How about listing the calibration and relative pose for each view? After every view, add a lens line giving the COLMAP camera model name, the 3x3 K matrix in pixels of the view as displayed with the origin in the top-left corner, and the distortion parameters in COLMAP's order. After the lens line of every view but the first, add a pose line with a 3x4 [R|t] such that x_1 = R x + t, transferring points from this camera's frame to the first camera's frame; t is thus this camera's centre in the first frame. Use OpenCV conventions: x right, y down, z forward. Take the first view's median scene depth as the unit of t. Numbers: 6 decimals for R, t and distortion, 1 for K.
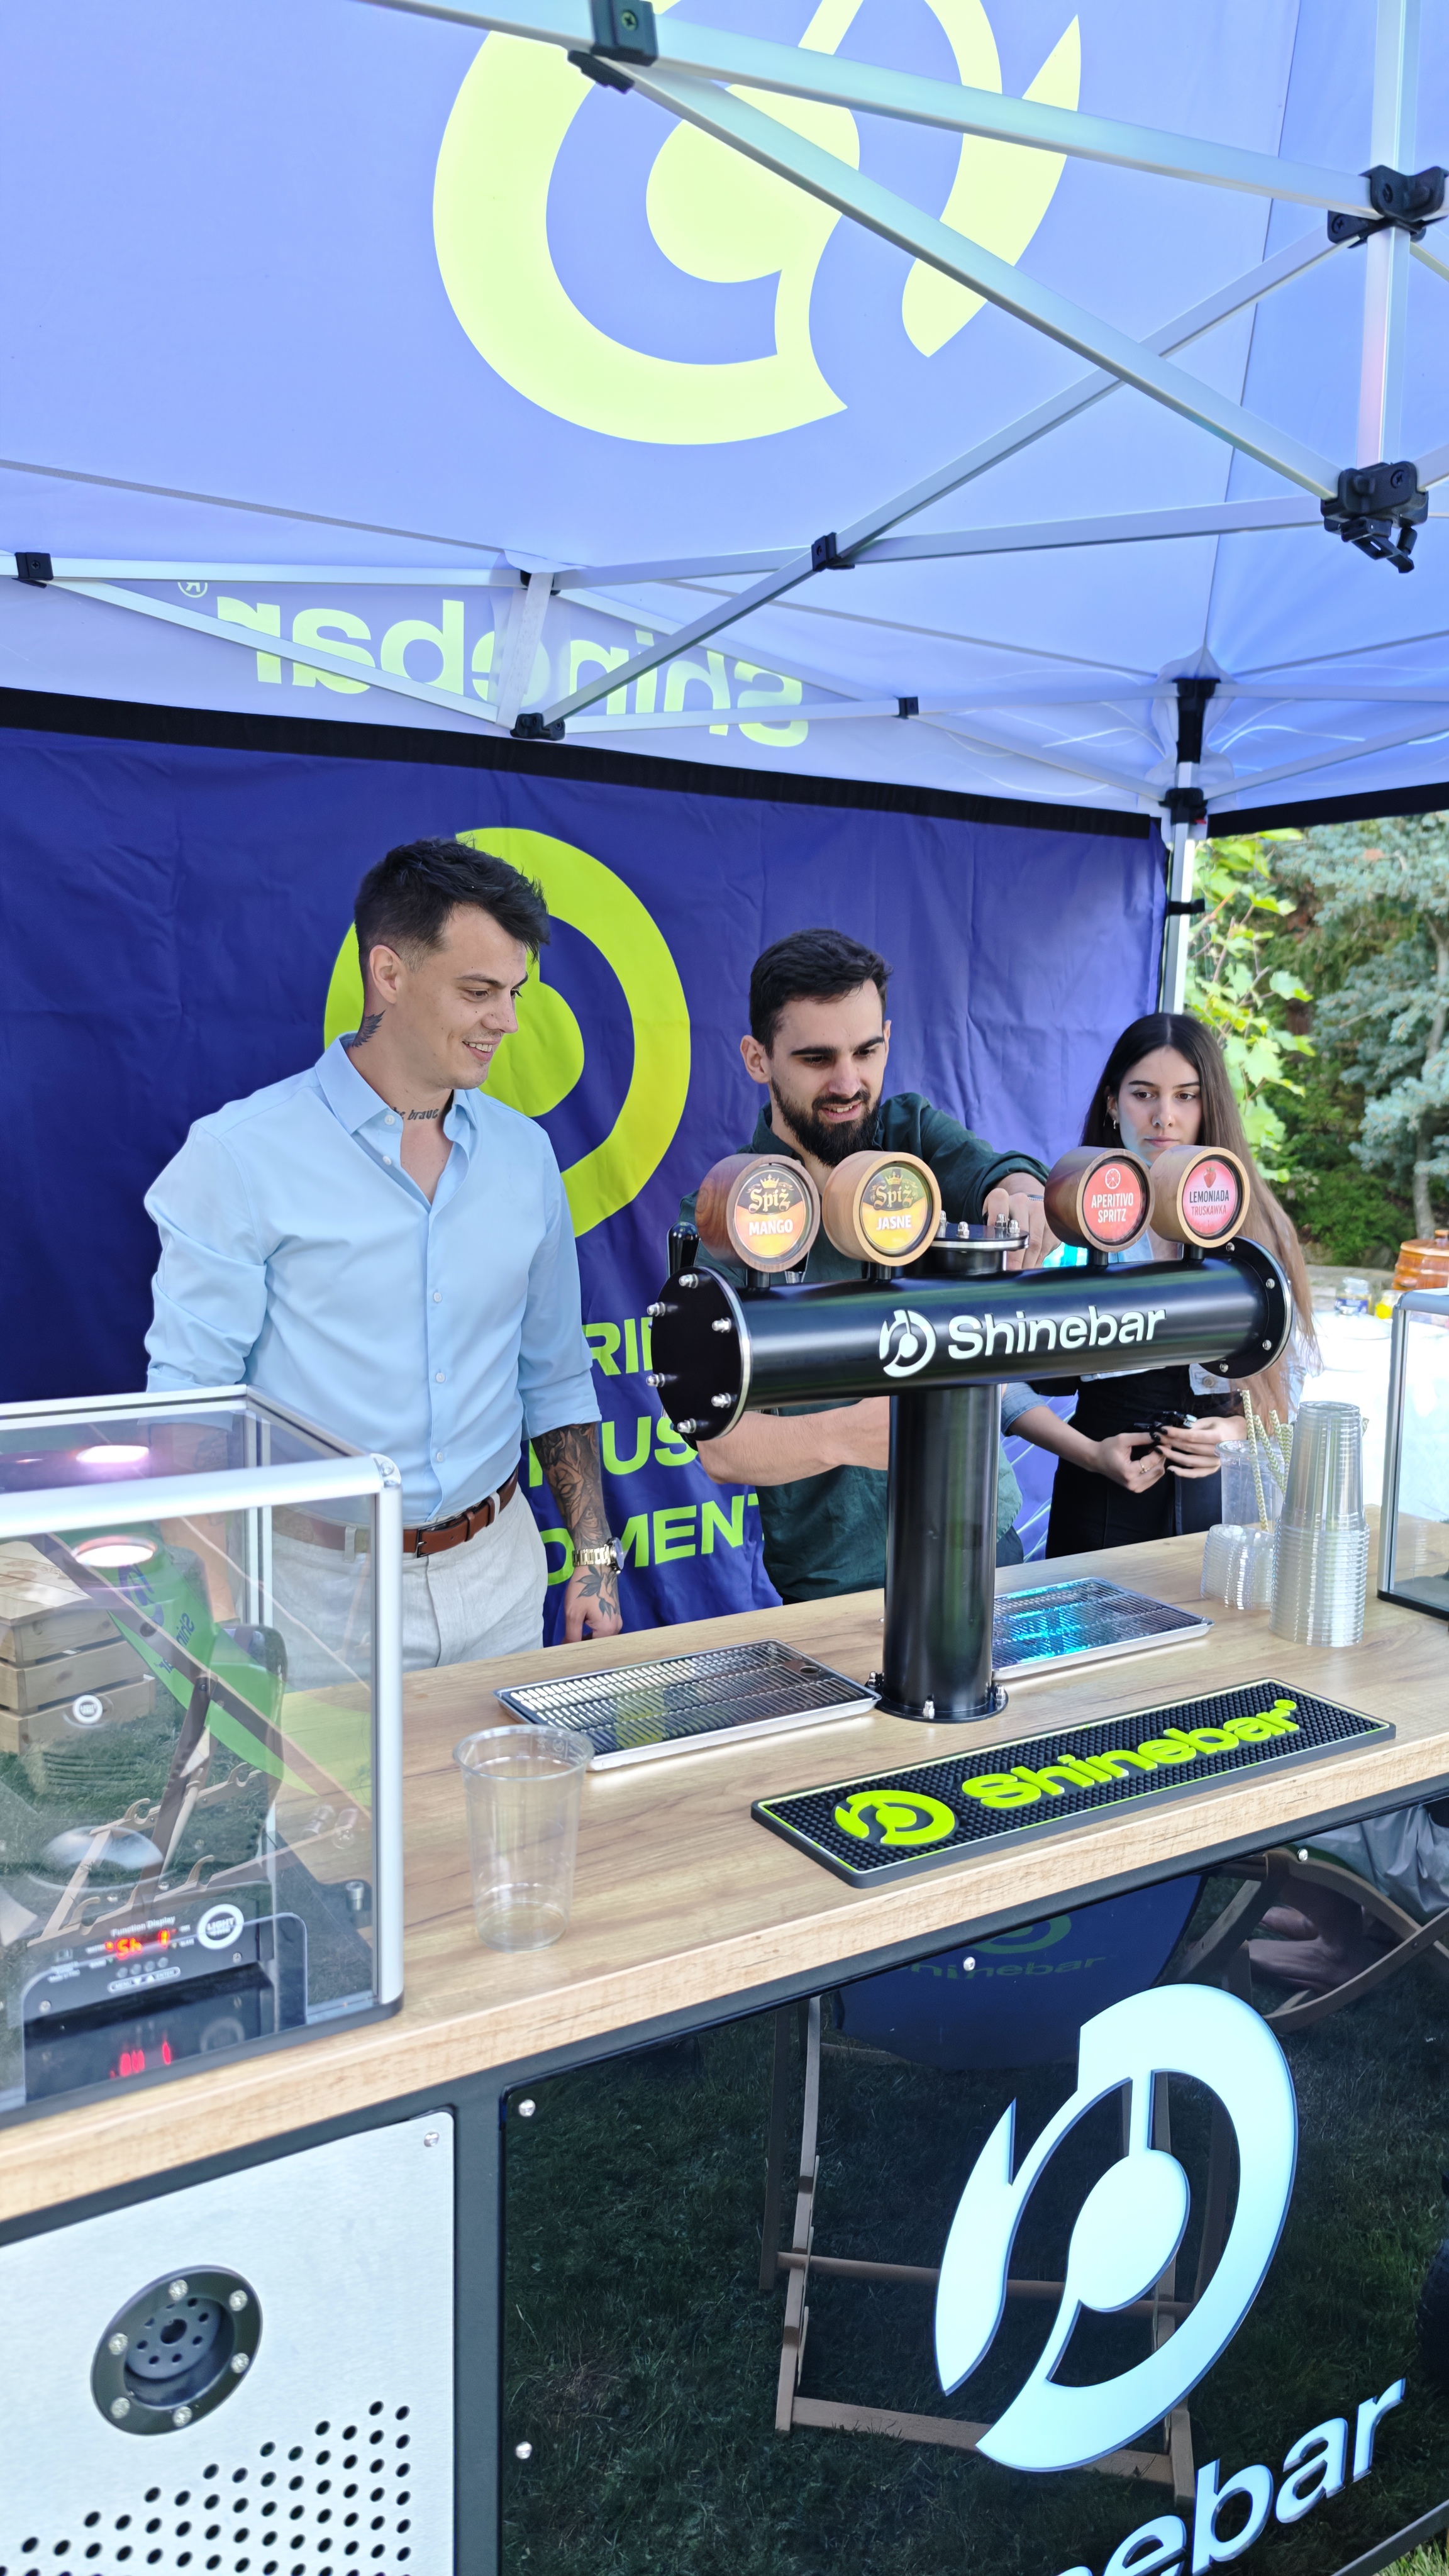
lens RADIAL K [[1758.6, 0, 730.3], [0, 1758.6, 1291.2], [0, 0, 1]] dist [-0.006932, 0.000339]
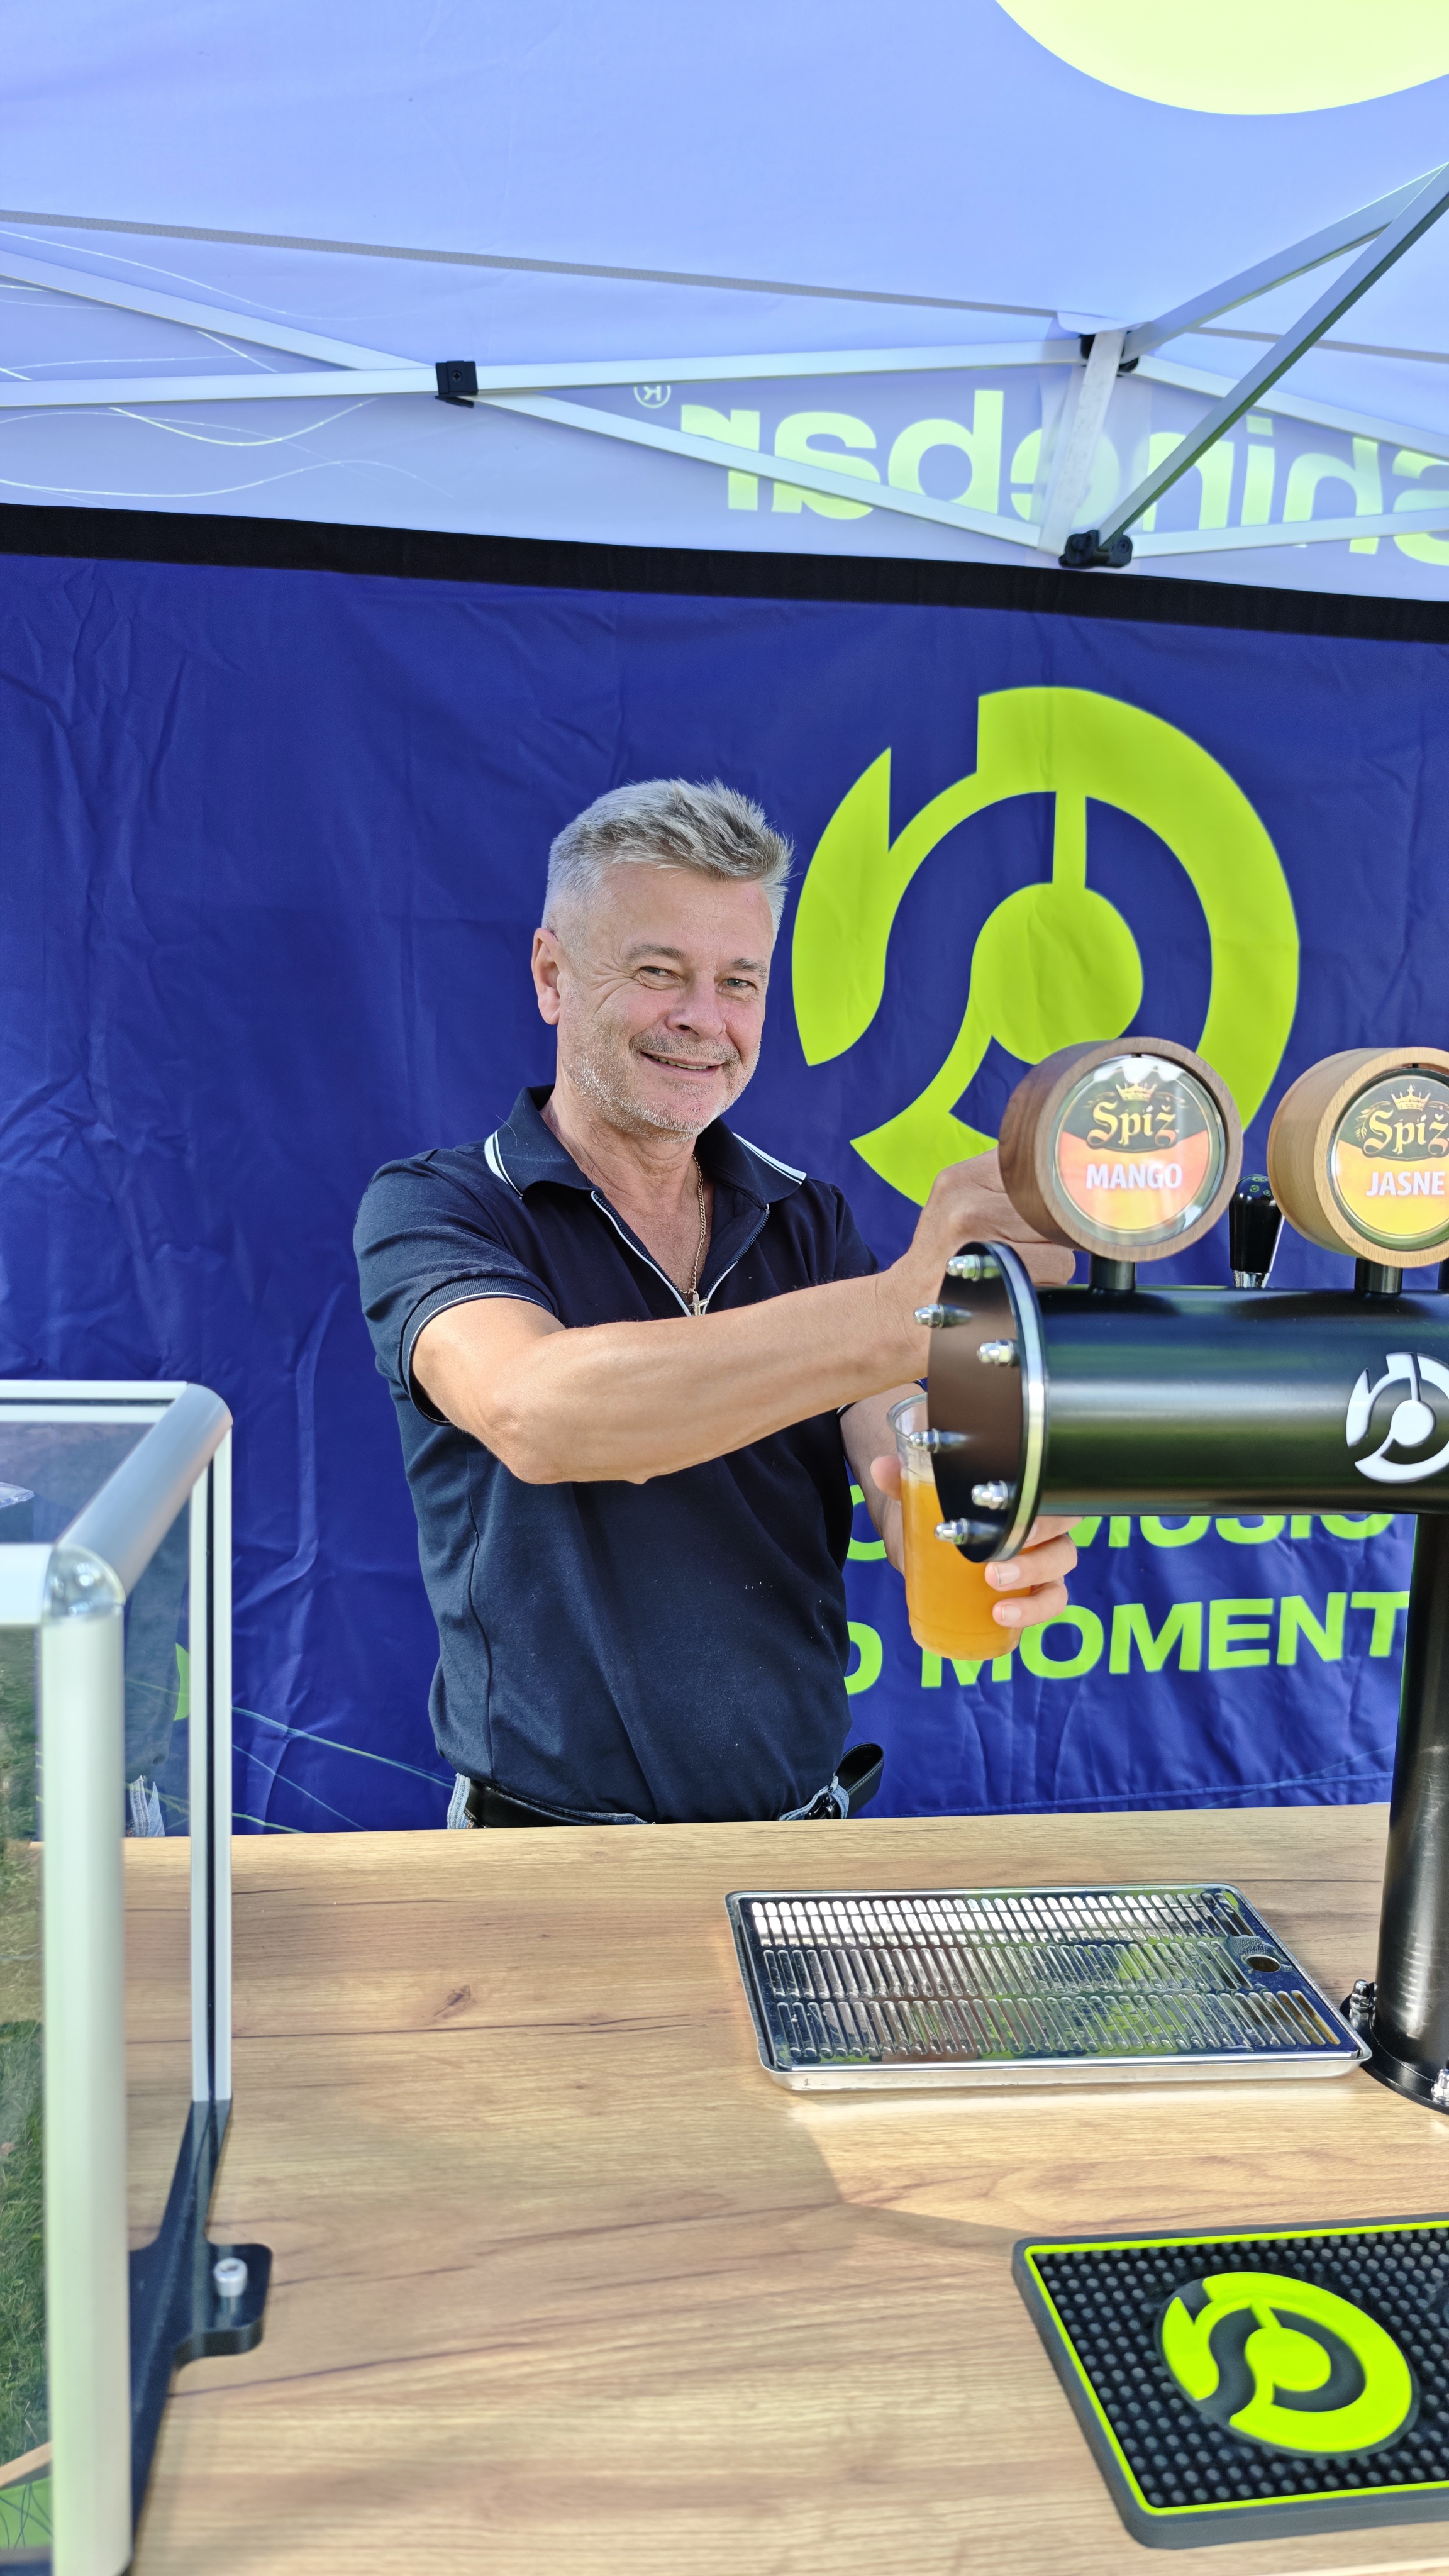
lens RADIAL K [[1758.6, 0, 734.7], [0, 1758.6, 1273.1], [0, 0, 1]] dist [-0.006932, 0.000339]
pose [[0.914143, 0.065467, -0.400071, 0.074680], [-0.071833, 0.997416, -0.000920, 0.000860], [0.398977, 0.029579, 0.916484, 0.269228]]
